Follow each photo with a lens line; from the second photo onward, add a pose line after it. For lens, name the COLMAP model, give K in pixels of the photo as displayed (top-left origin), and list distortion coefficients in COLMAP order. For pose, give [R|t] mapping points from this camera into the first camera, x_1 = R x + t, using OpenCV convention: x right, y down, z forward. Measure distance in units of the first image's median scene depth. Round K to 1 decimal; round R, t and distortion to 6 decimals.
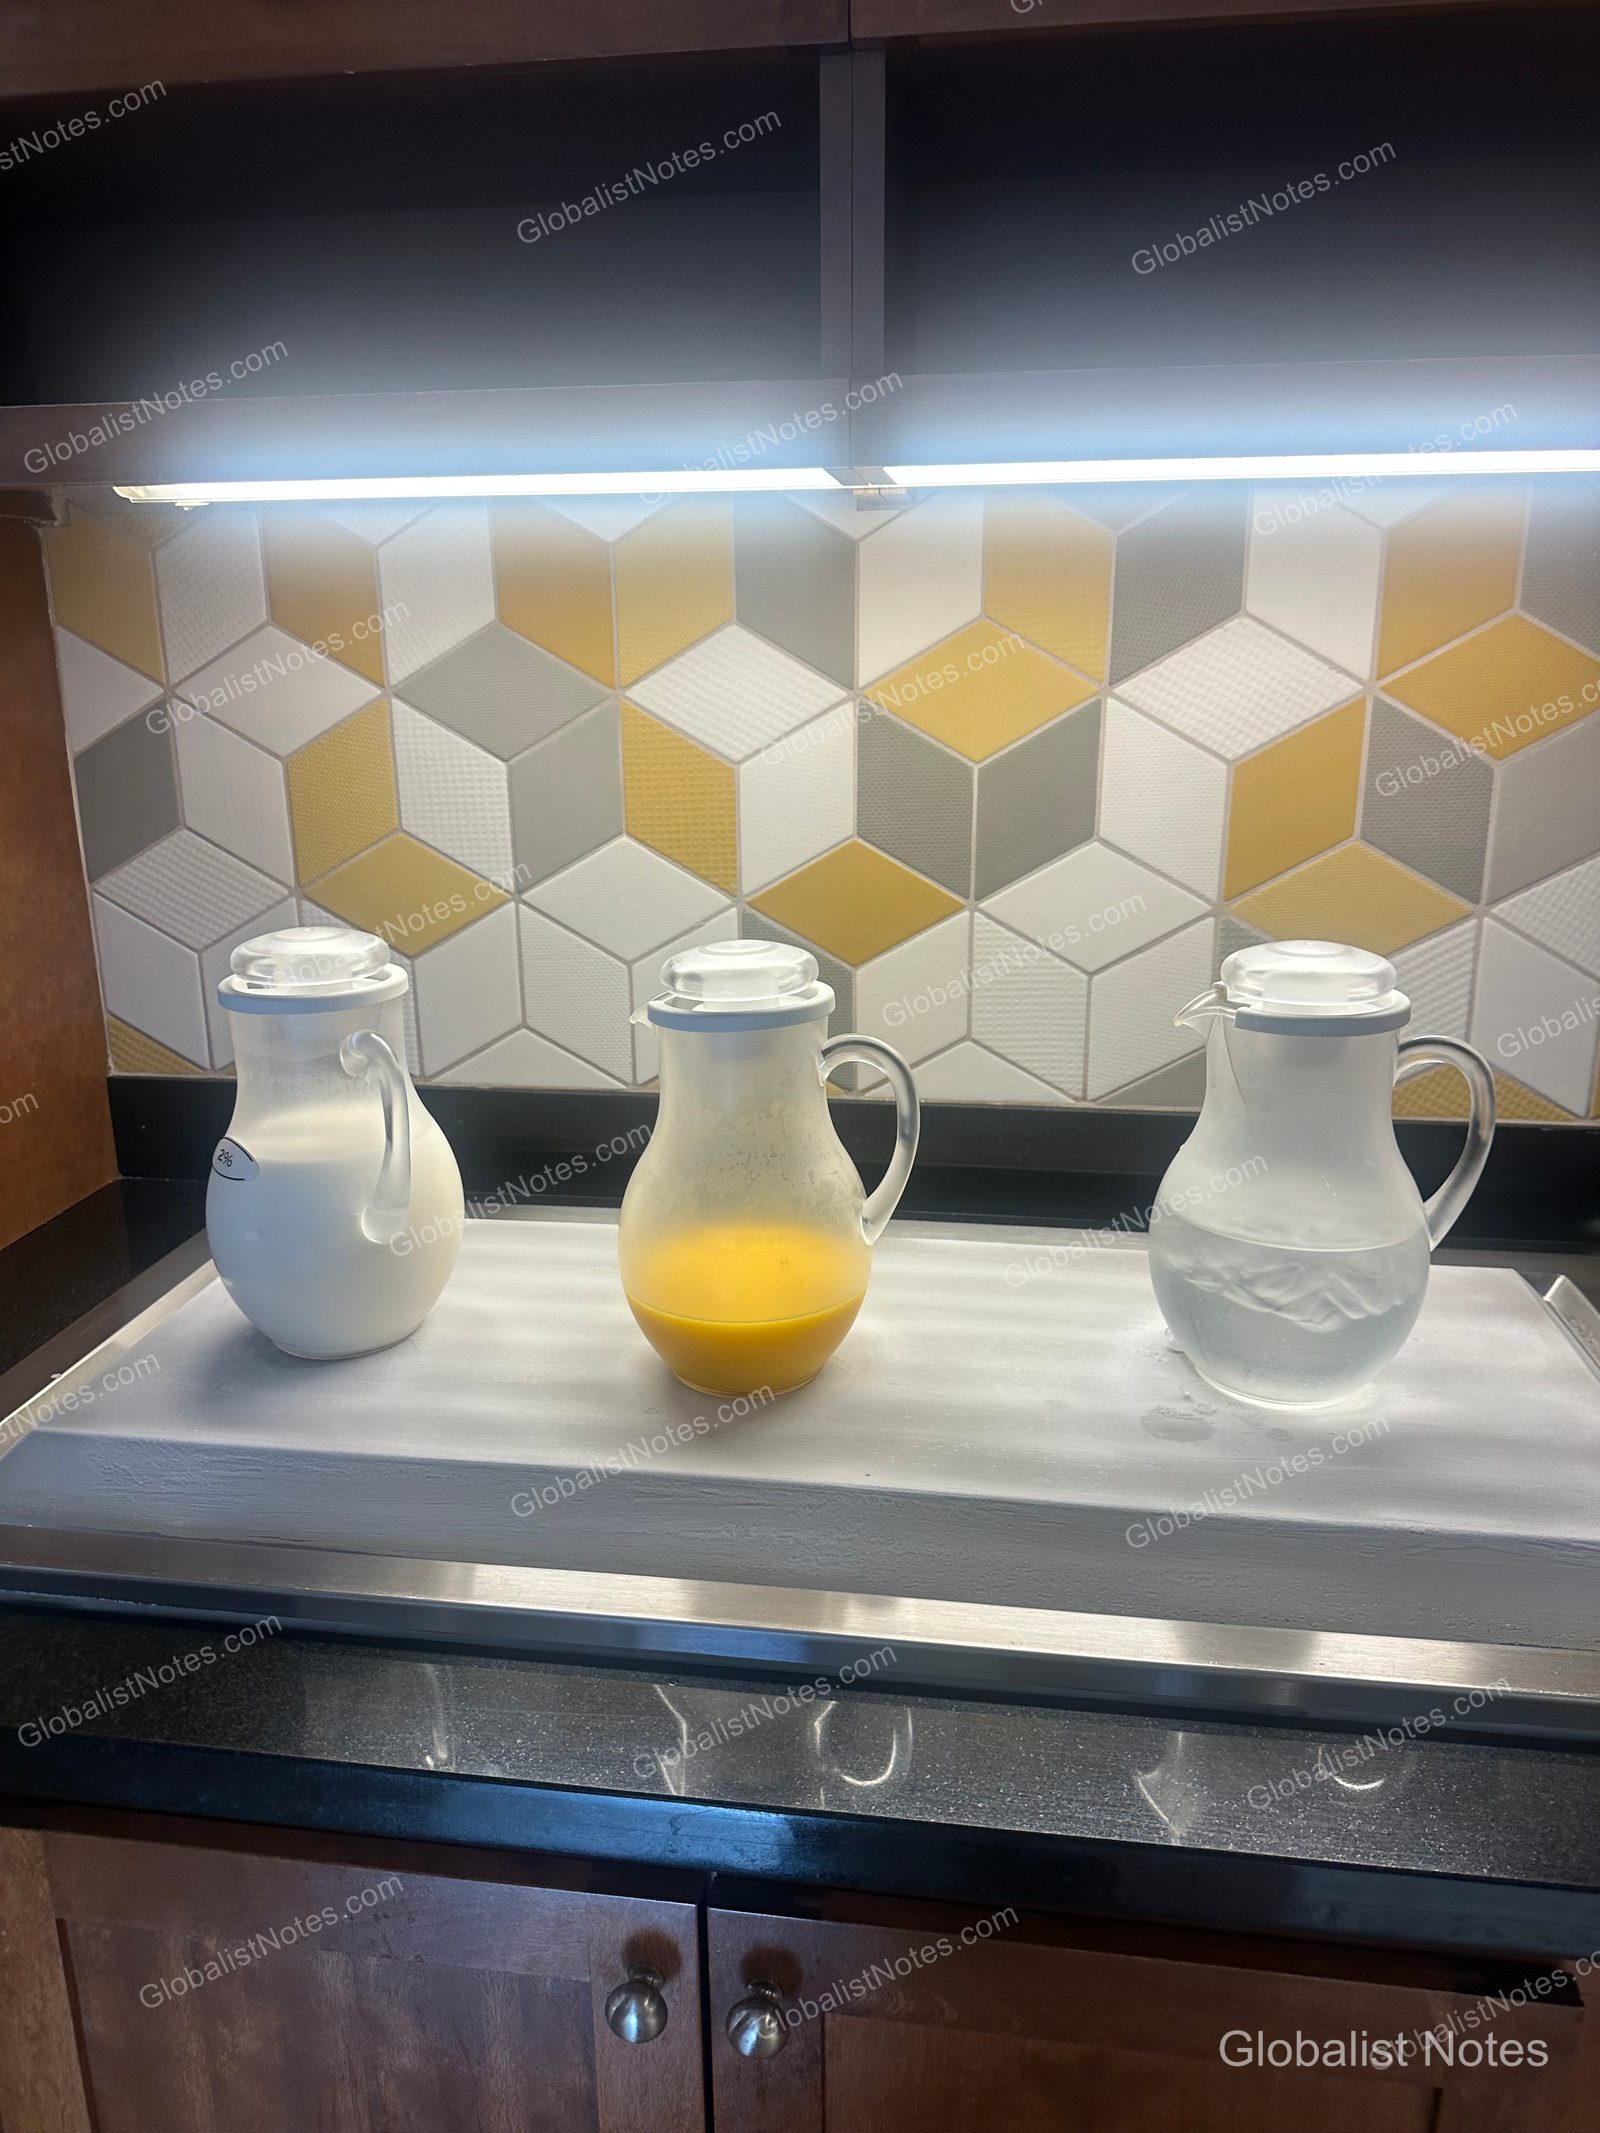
lens RADIAL K [[1505.7, 0, 795.3], [0, 1505.7, 1073.3], [0, 0, 1]] dist [0.008277, -0.038335]
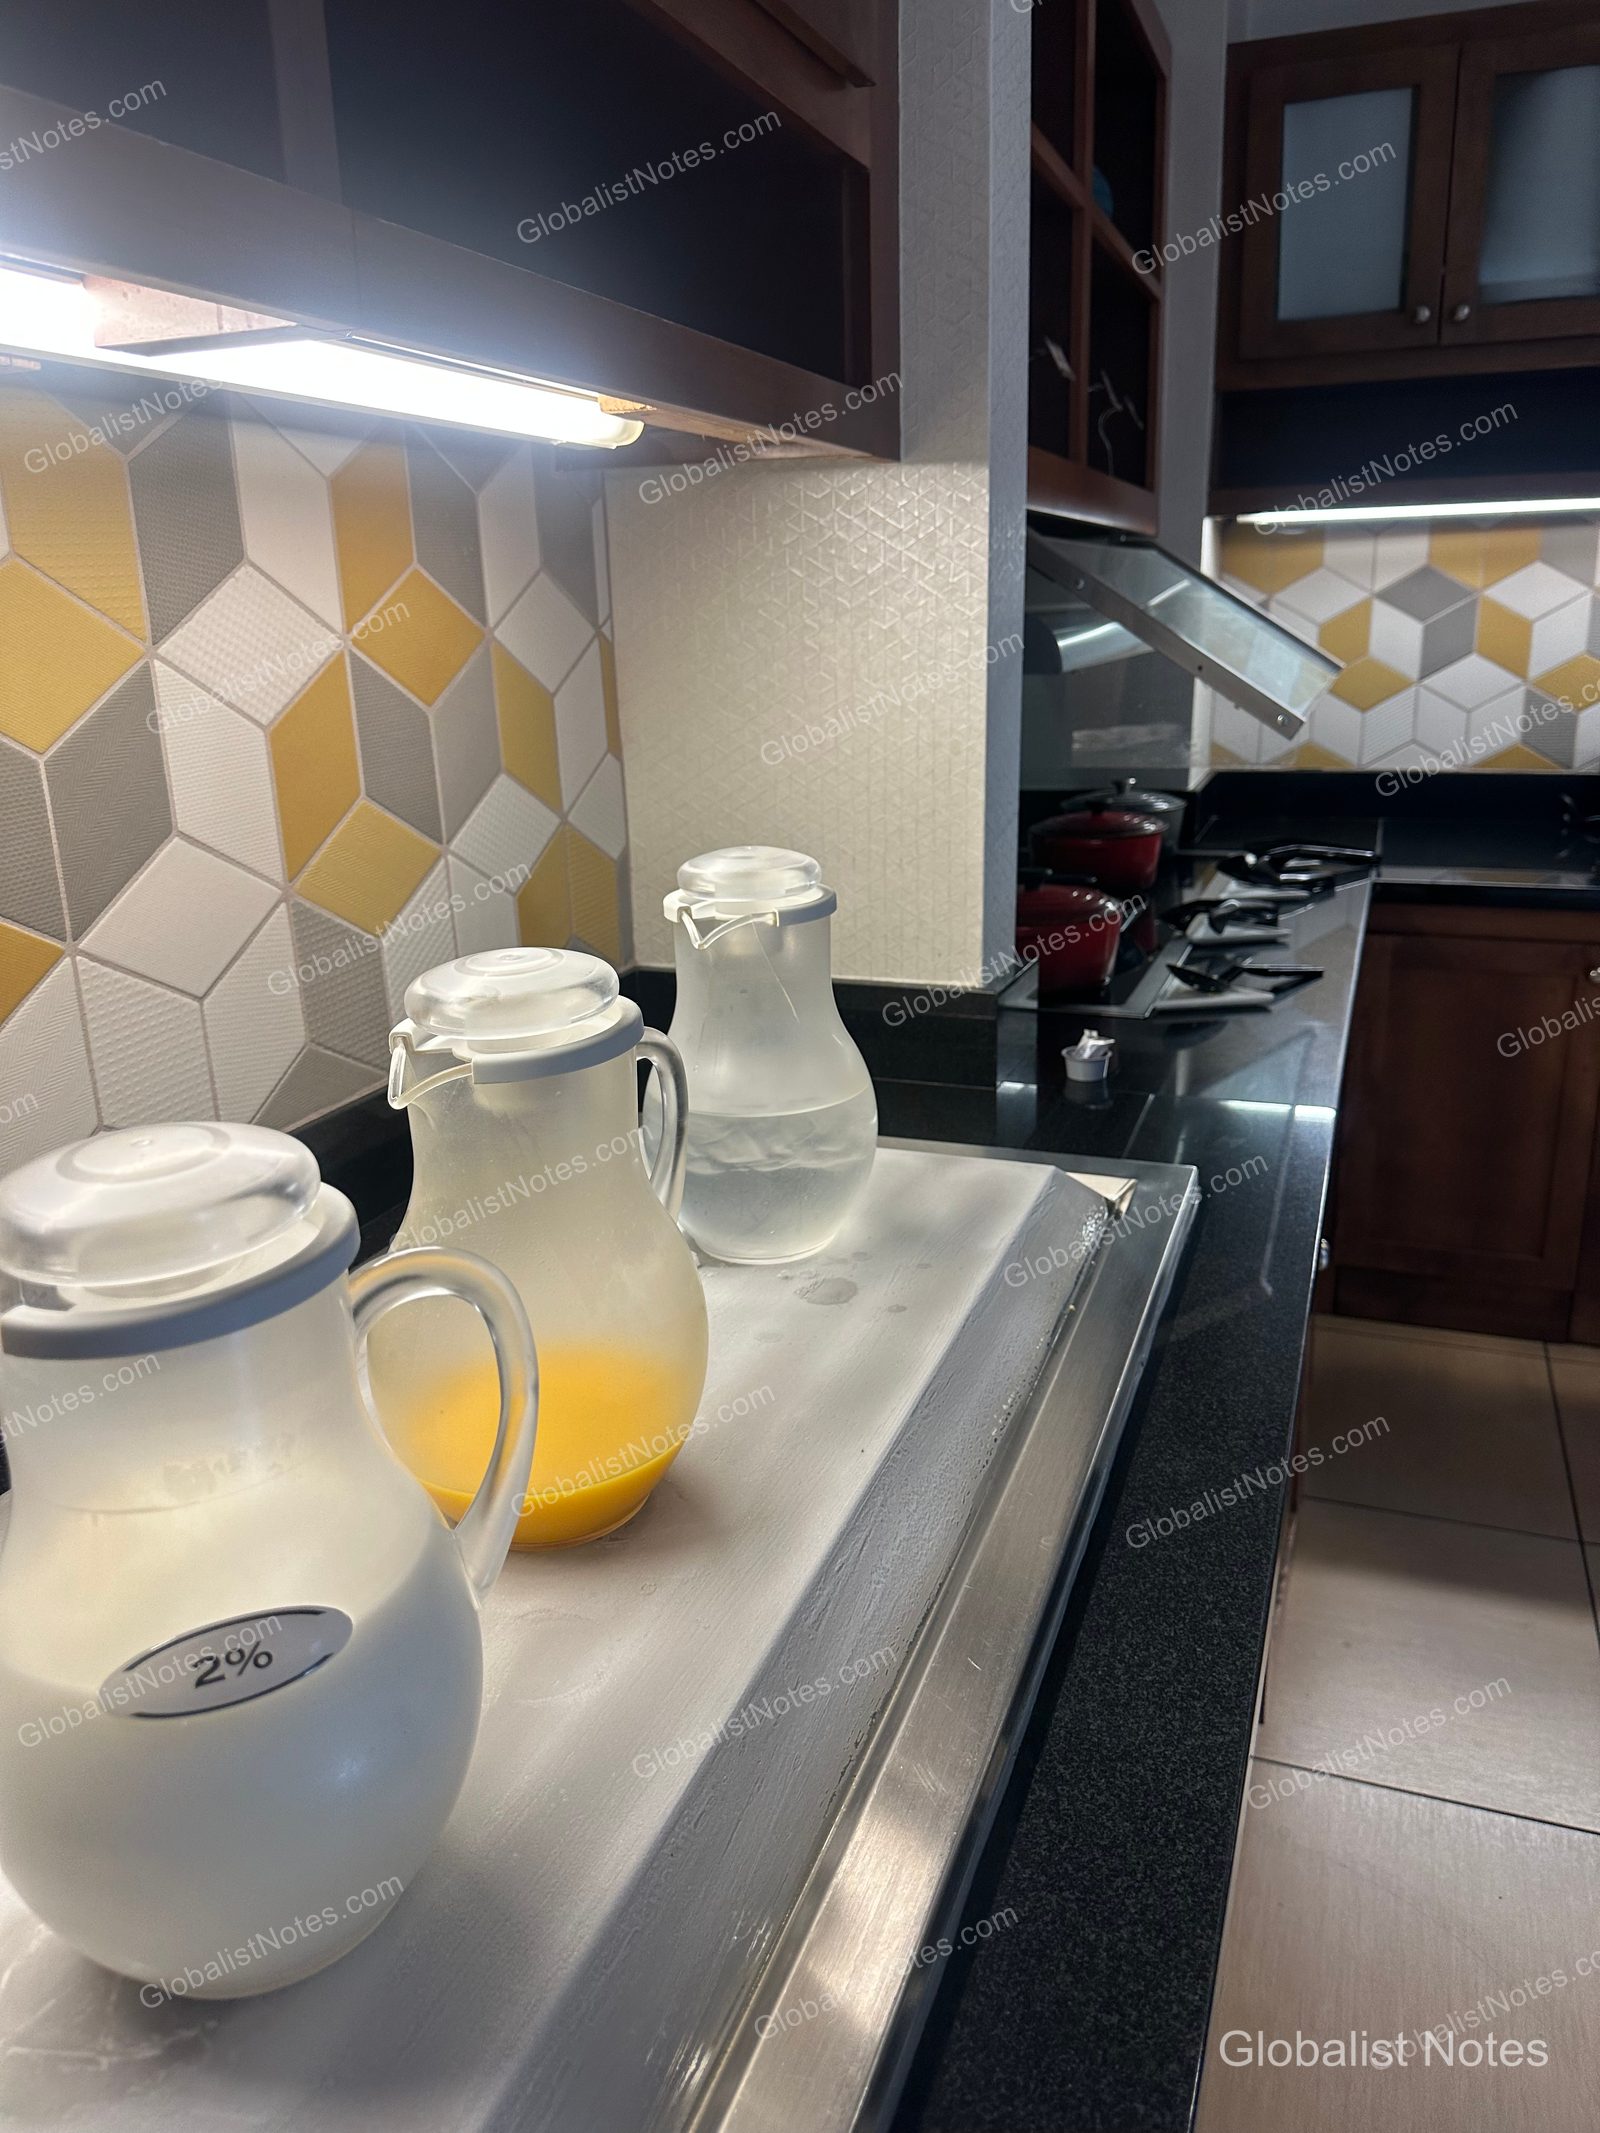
lens RADIAL K [[1505.7, 0, 805.4], [0, 1505.7, 1055.8], [0, 0, 1]] dist [0.008277, -0.038335]
pose [[0.226237, -0.267119, 0.936731, -0.526387], [0.302003, 0.933512, 0.193262, -0.100598], [-0.926073, 0.239172, 0.291866, 0.487262]]
